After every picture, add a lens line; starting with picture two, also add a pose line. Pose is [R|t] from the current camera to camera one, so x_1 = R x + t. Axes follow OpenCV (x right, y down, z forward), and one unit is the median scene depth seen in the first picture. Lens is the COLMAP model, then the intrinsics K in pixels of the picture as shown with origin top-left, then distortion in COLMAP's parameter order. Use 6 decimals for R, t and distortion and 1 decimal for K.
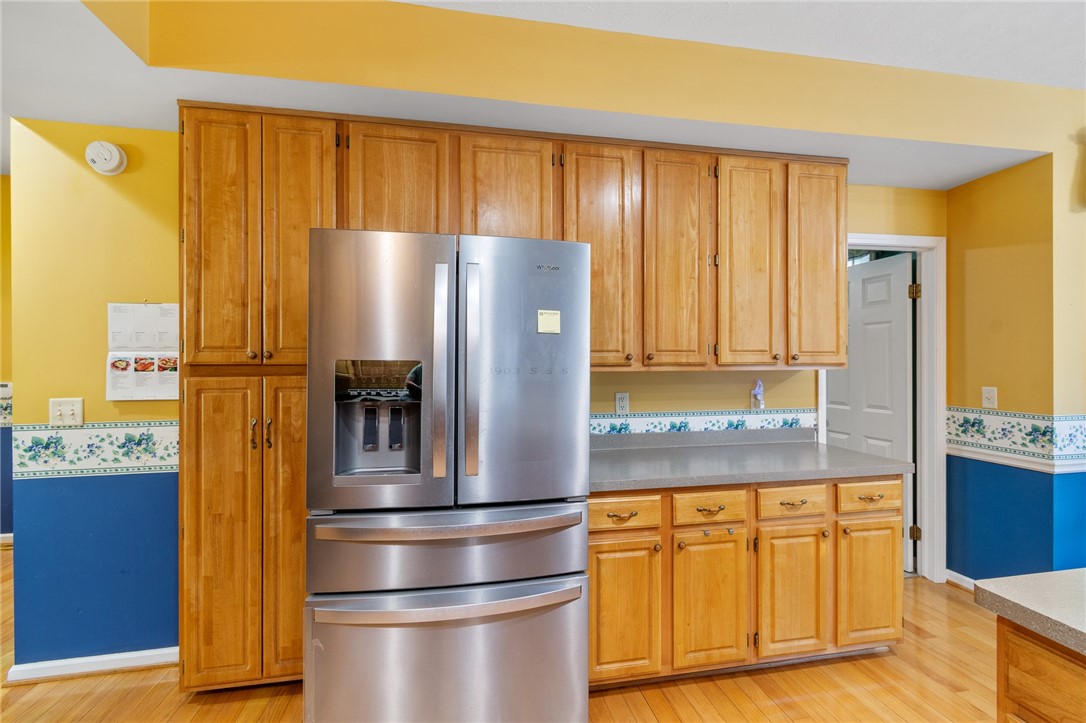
lens RADIAL K [[477.5, 0, 542.7], [0, 477.5, 368.1], [0, 0, 1]] dist [0.002792, -0.000344]
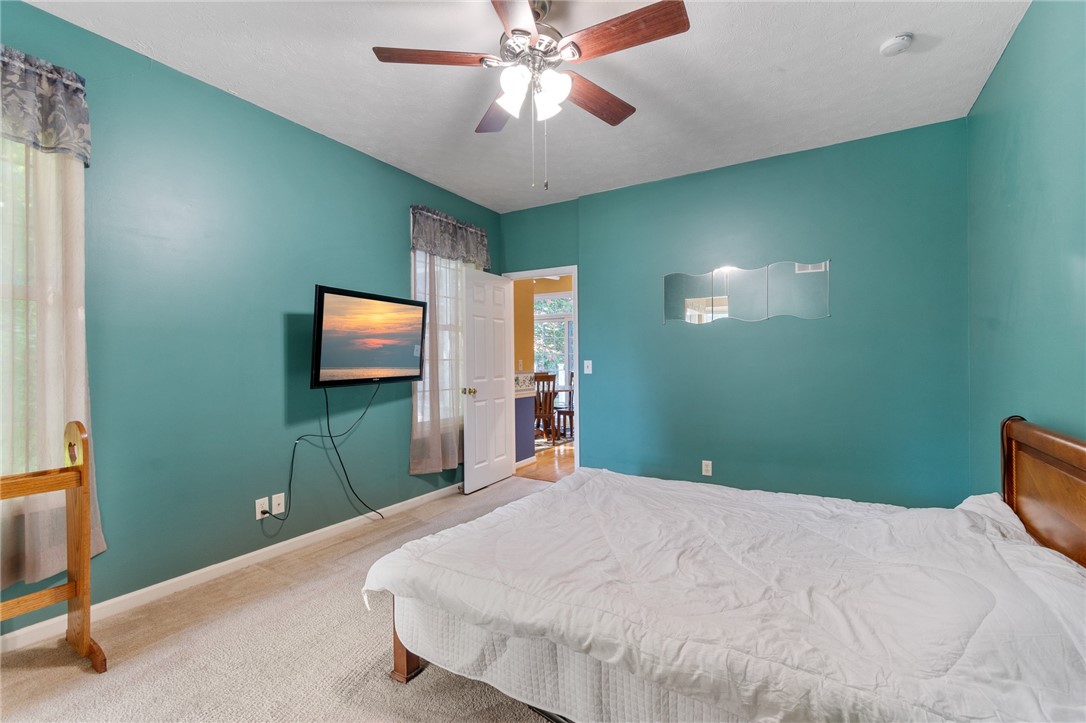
lens RADIAL K [[477.5, 0, 543.8], [0, 477.5, 360.4], [0, 0, 1]] dist [0.002792, -0.000344]
pose [[-0.749515, 0.001926, 0.661985, -0.443392], [-0.000201, 0.999995, -0.003136, 0.049230], [-0.661988, -0.002483, -0.749510, 2.434034]]
